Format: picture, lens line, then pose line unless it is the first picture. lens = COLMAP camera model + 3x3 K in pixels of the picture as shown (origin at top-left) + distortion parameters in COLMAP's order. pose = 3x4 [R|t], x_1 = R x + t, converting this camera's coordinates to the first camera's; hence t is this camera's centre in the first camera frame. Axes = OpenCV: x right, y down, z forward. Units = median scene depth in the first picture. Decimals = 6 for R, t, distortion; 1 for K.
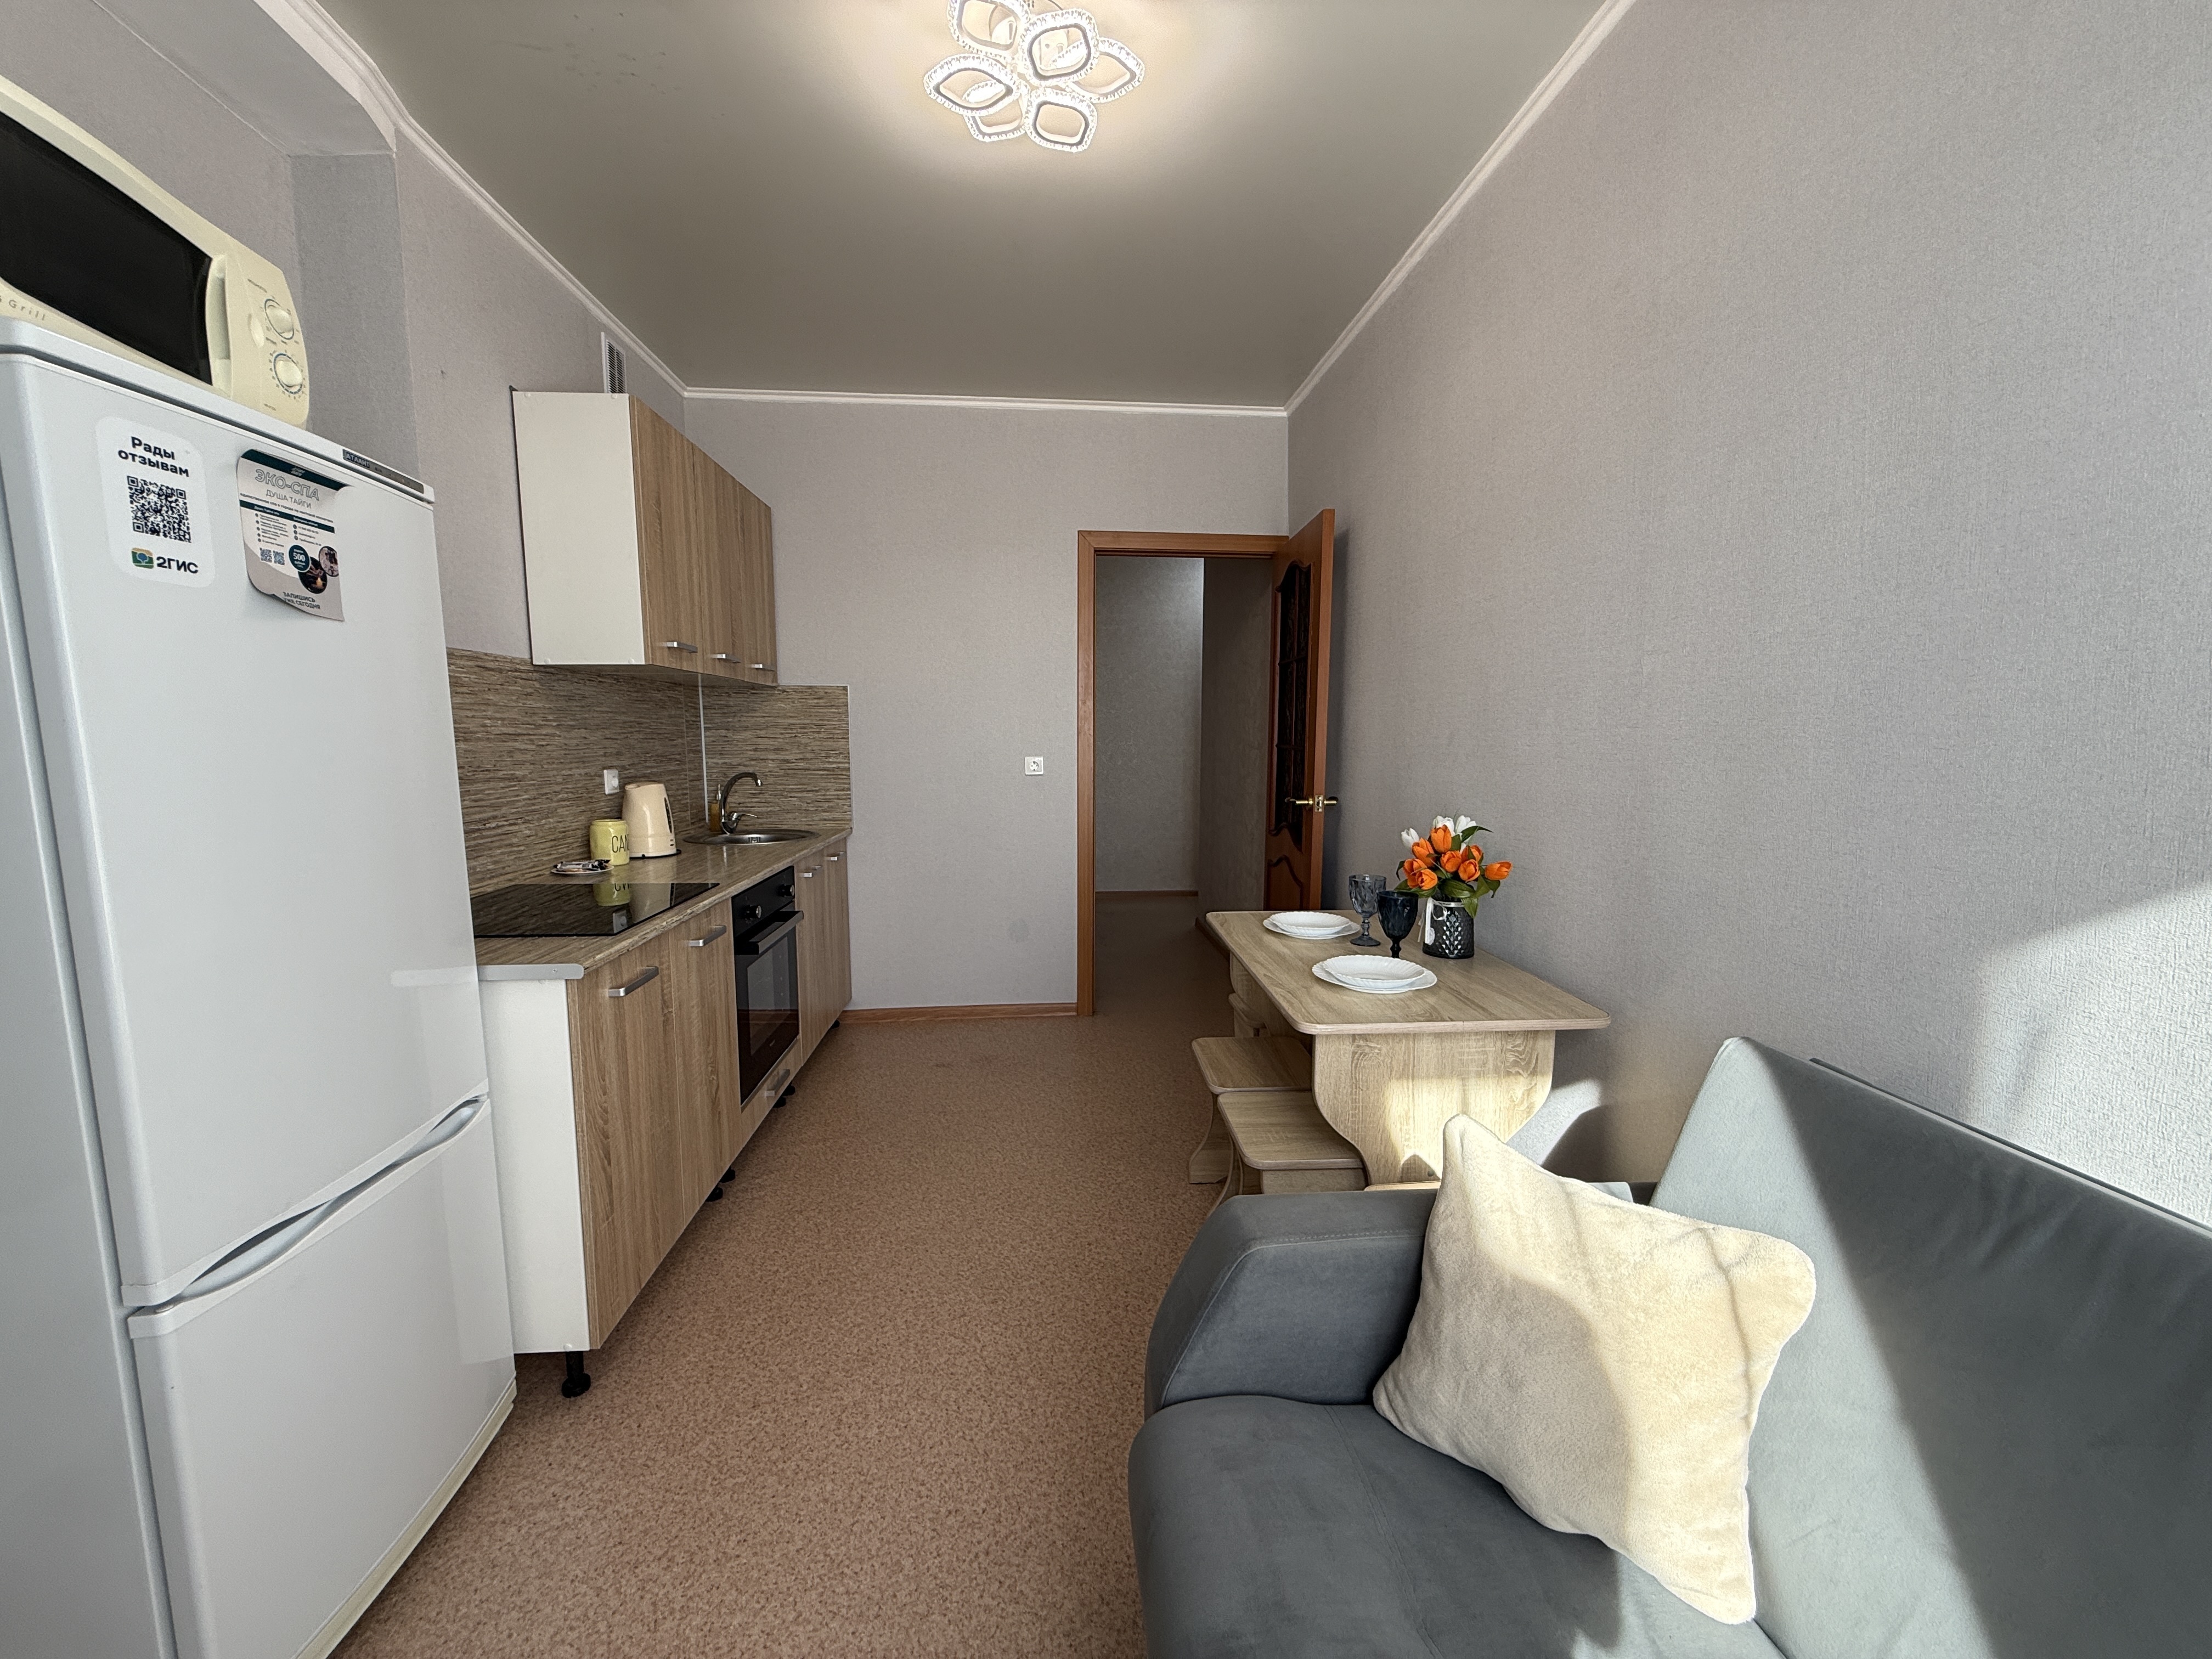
lens RADIAL K [[880.7, 0, 1099.8], [0, 880.7, 825.8], [0, 0, 1]] dist [0.000420, 0.000270]
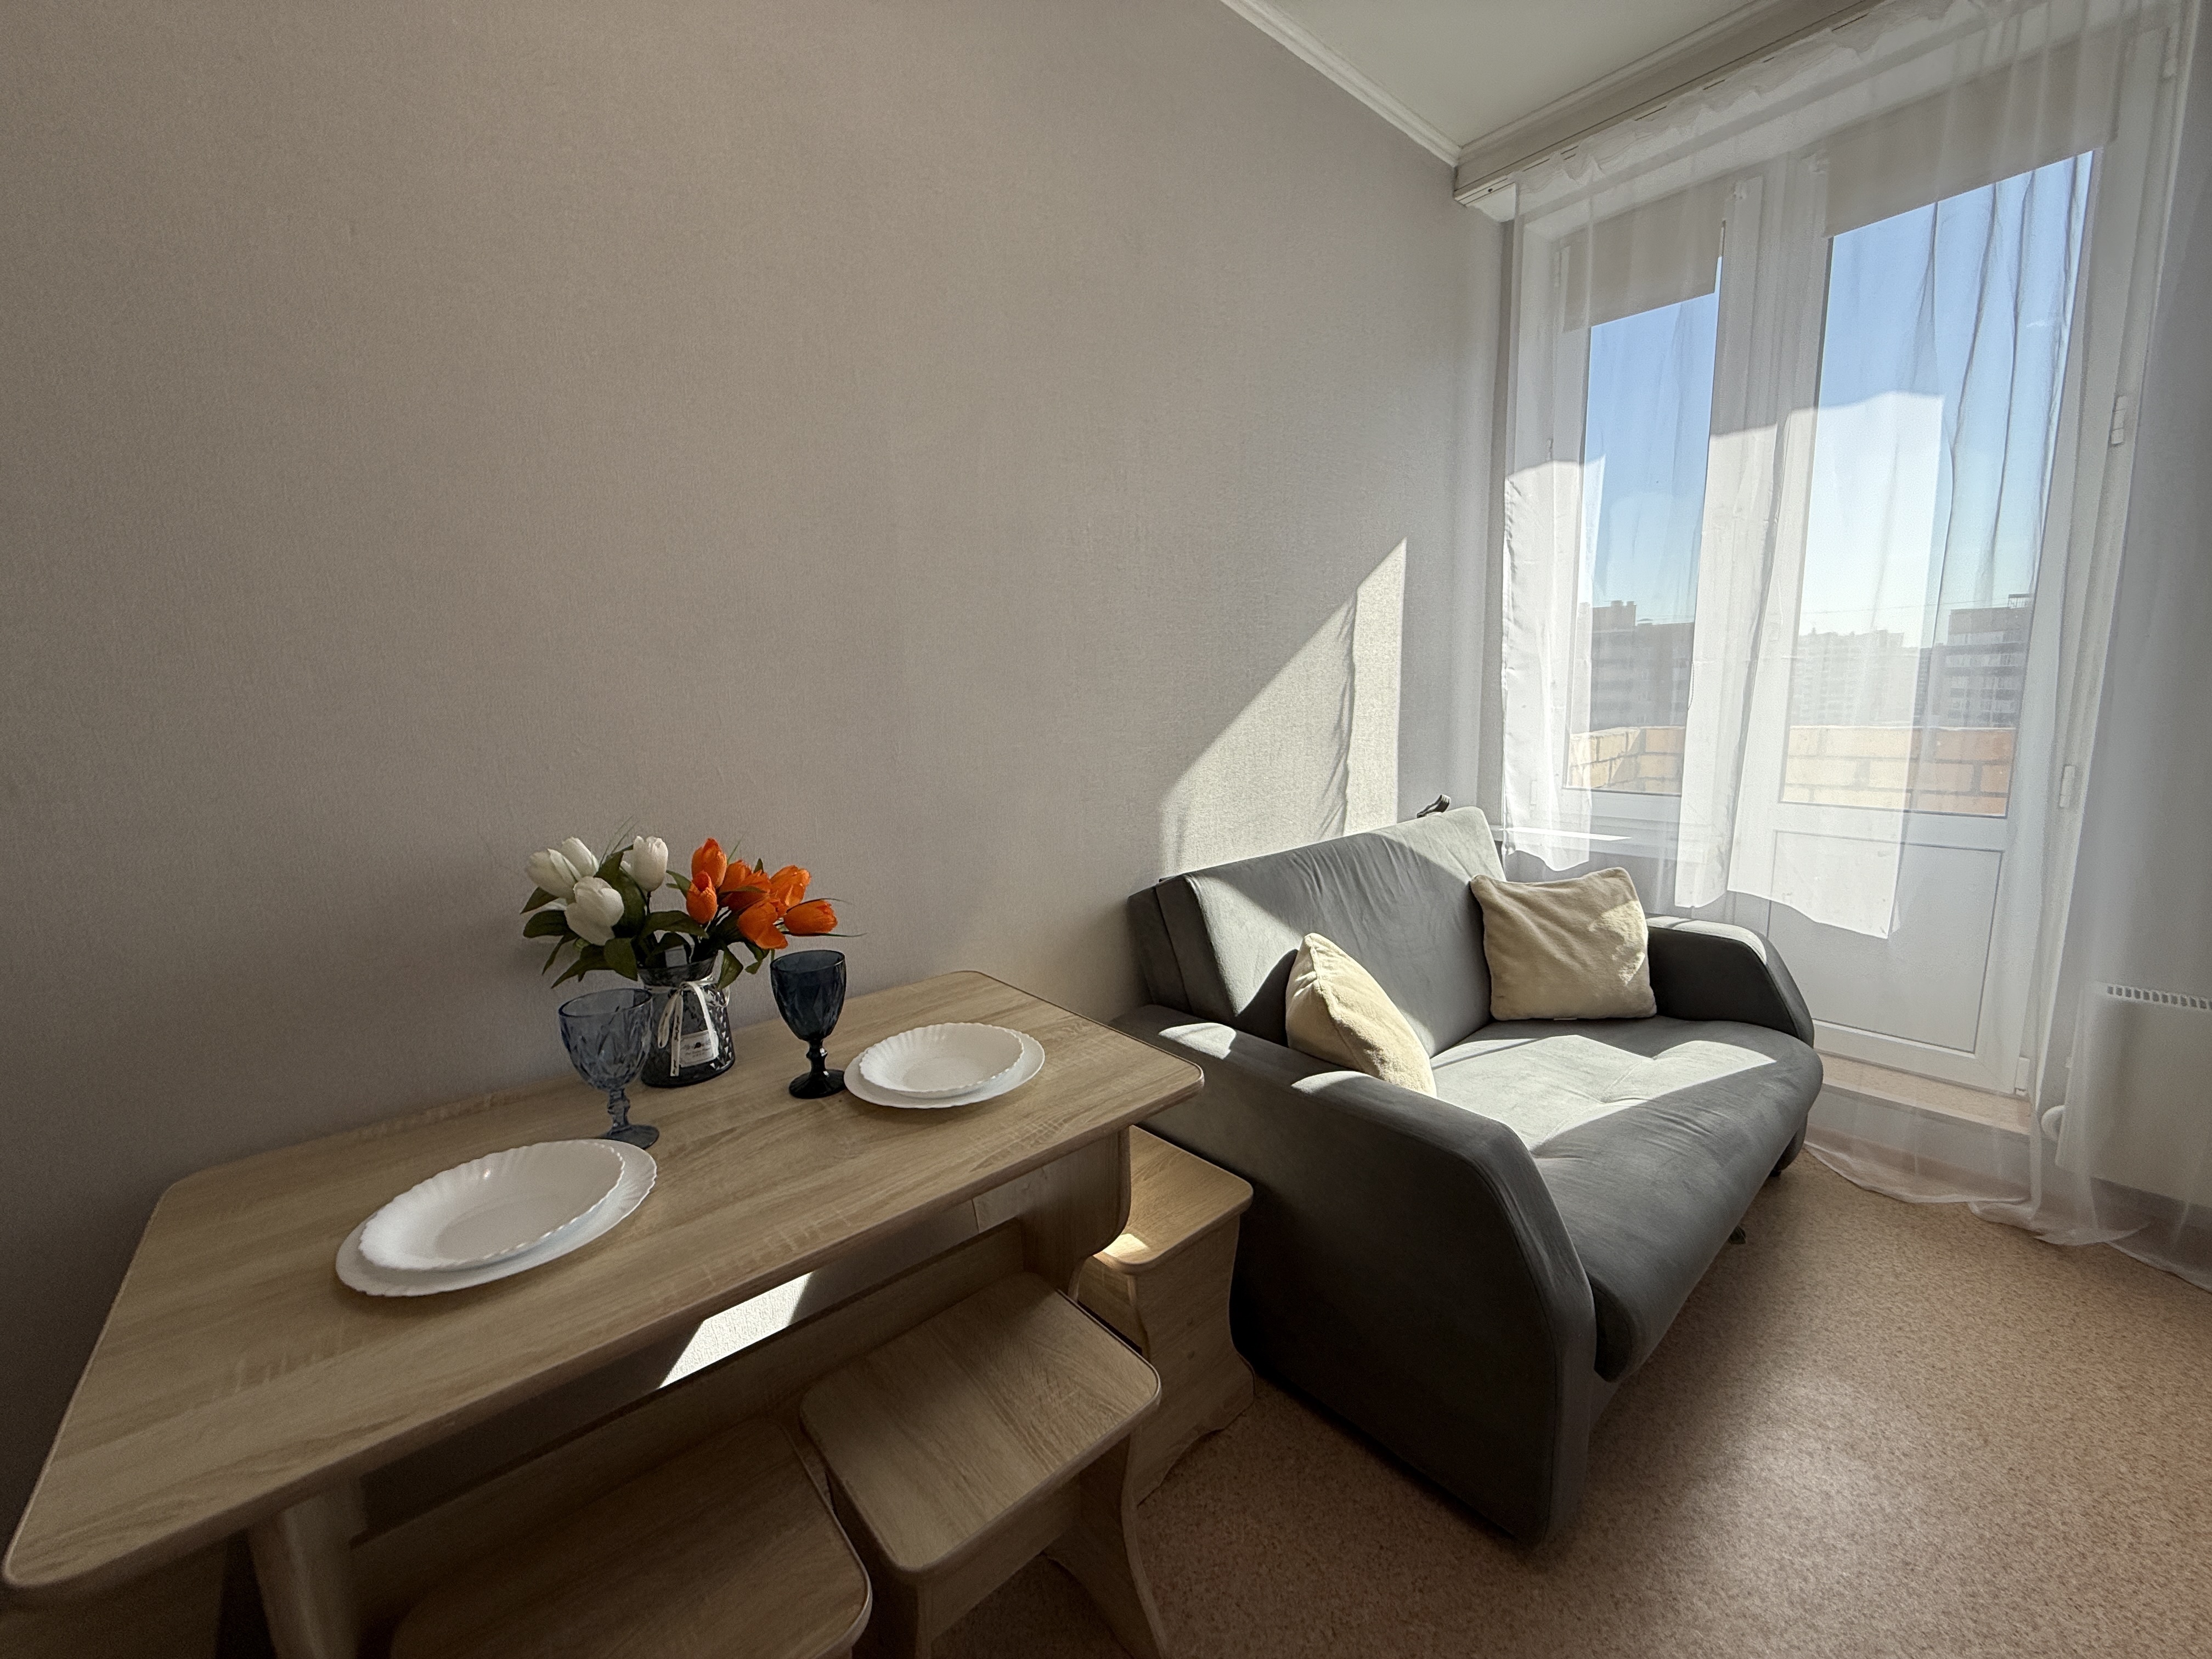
lens RADIAL K [[880.7, 0, 1110.7], [0, 880.7, 833.8], [0, 0, 1]] dist [0.000420, 0.000270]
pose [[-0.599145, -0.109876, 0.793065, -0.176142], [0.120955, 0.966748, 0.225318, -0.086041], [-0.791451, 0.230923, -0.565933, 0.962331]]
